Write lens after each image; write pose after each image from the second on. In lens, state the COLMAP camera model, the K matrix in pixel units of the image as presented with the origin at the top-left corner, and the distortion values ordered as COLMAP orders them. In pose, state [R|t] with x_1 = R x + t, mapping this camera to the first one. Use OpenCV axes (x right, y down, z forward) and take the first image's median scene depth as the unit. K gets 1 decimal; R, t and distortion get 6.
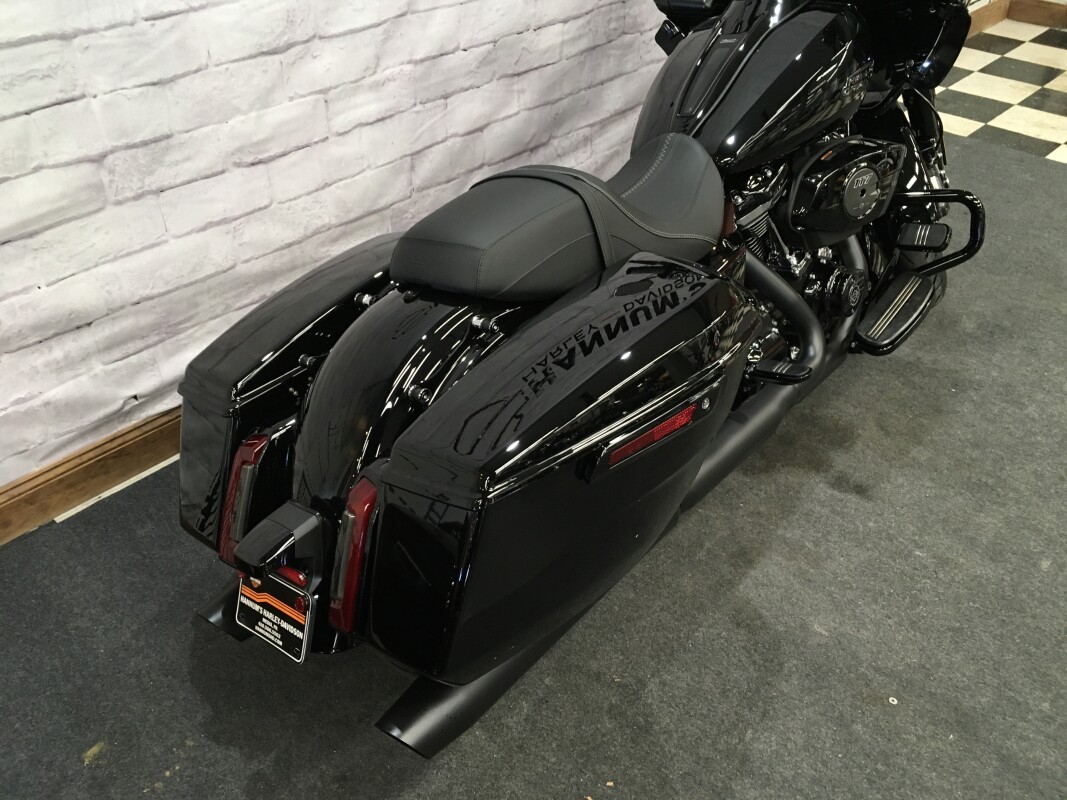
lens RADIAL K [[910.3, 0, 530.7], [0, 910.3, 398.5], [0, 0, 1]] dist [0.062995, -0.076383]
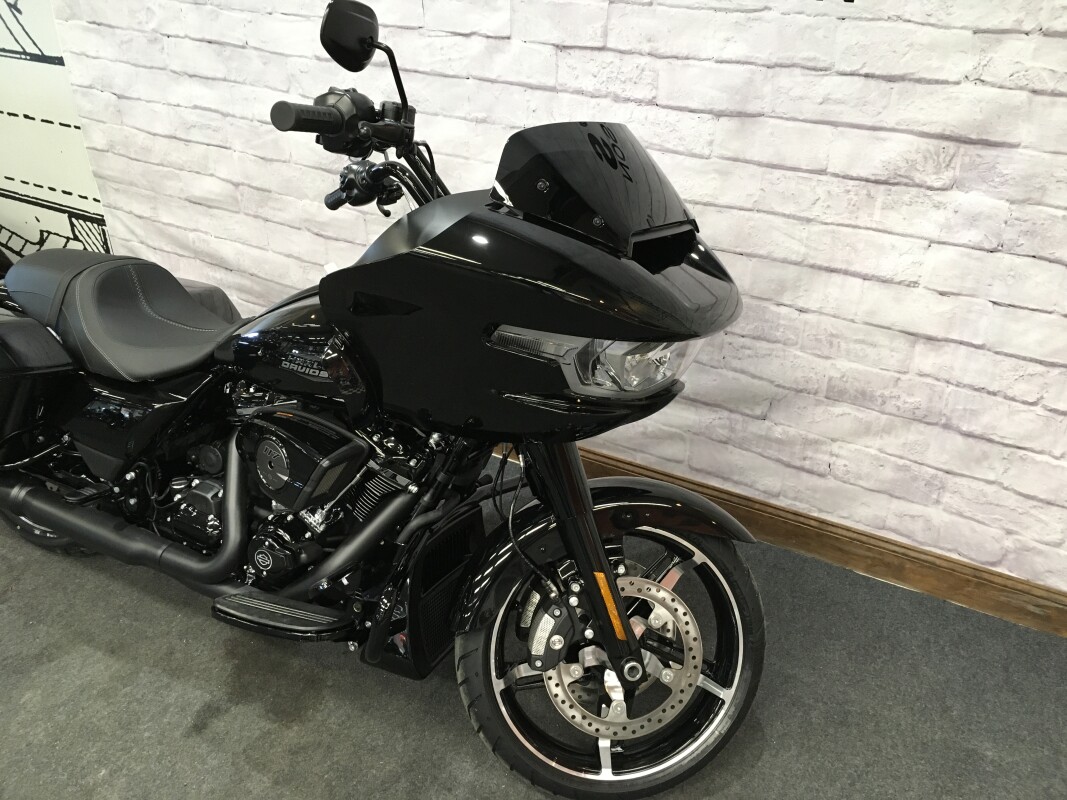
lens RADIAL K [[910.3, 0, 531.5], [0, 910.3, 401.6], [0, 0, 1]] dist [0.062995, -0.076383]
pose [[0.246491, 0.501206, -0.829479, 1.040041], [-0.595800, 0.753413, 0.278194, -0.616302], [0.764372, 0.425631, 0.484328, 0.624208]]
